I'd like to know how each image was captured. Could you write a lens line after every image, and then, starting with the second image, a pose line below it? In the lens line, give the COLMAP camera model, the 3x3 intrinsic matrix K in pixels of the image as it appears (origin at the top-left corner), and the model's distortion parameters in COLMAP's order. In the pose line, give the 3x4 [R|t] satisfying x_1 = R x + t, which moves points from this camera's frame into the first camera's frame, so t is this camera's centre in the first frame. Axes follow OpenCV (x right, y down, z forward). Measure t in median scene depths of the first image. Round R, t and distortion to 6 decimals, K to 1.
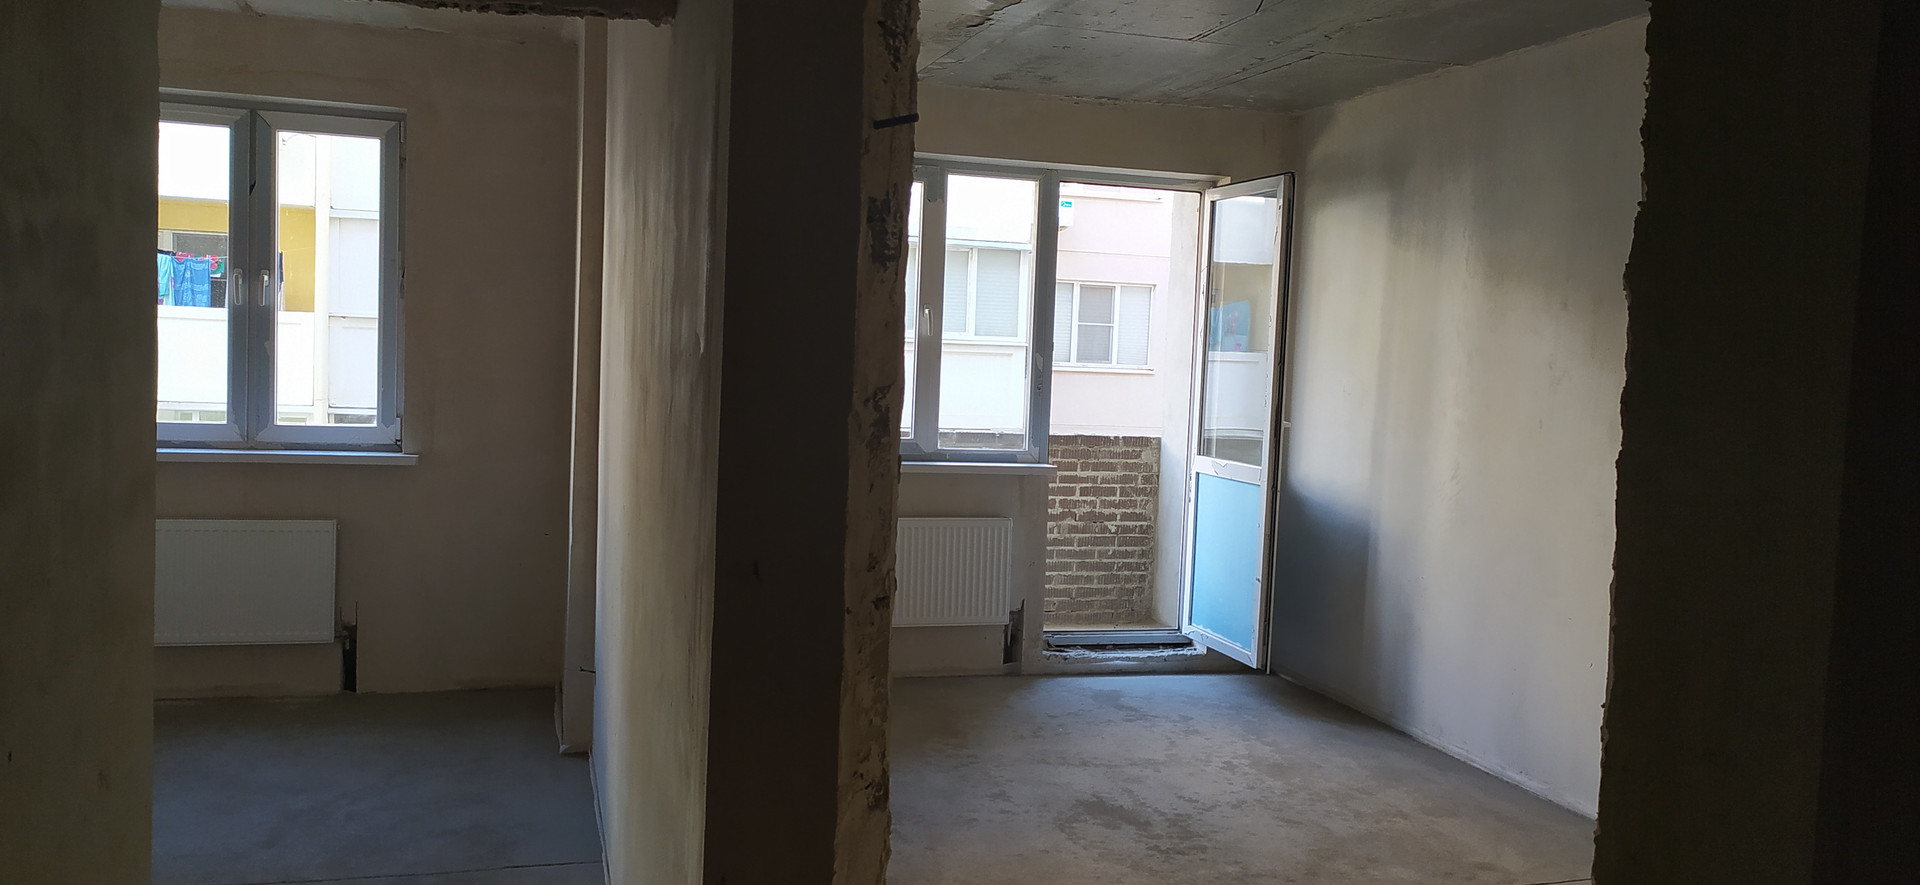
lens RADIAL K [[1405.5, 0, 960.0], [0, 1405.5, 442.5], [0, 0, 1]] dist [0.037004, -0.001131]
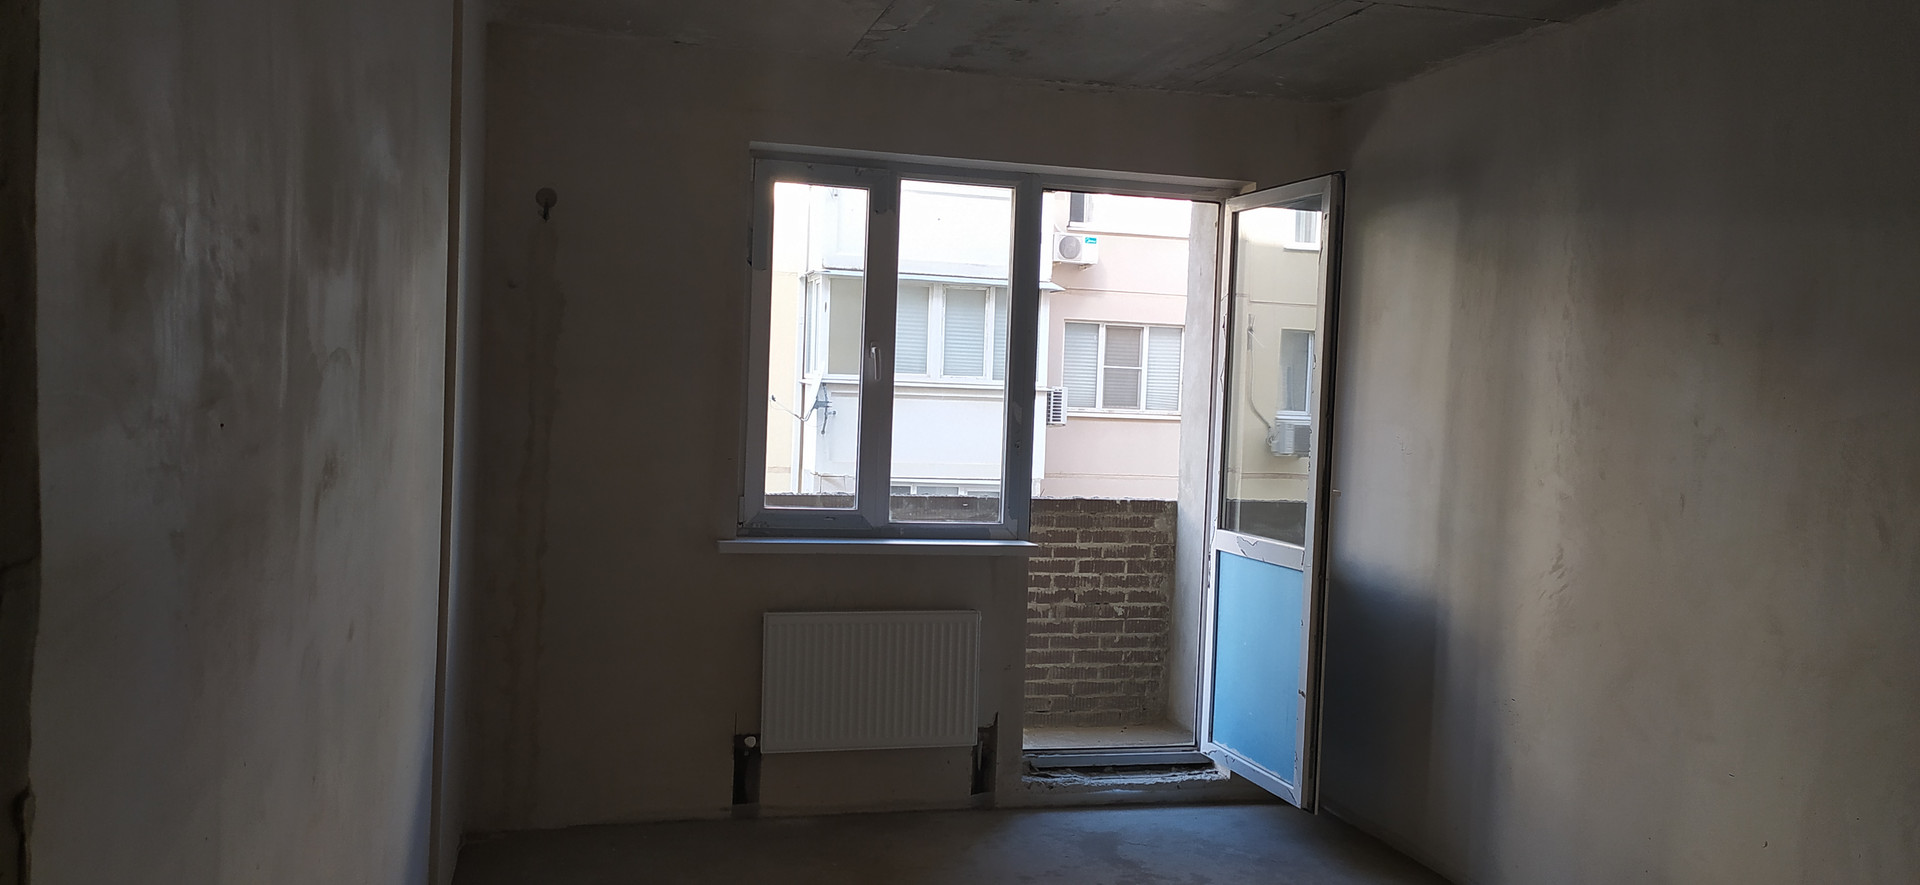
lens RADIAL K [[1405.5, 0, 960.0], [0, 1405.5, 442.5], [0, 0, 1]] dist [0.037004, -0.001131]
pose [[0.999630, -0.001033, -0.027197, 0.044599], [0.000186, 0.999516, -0.031116, -0.015250], [0.027216, 0.031099, 0.999146, 0.196170]]
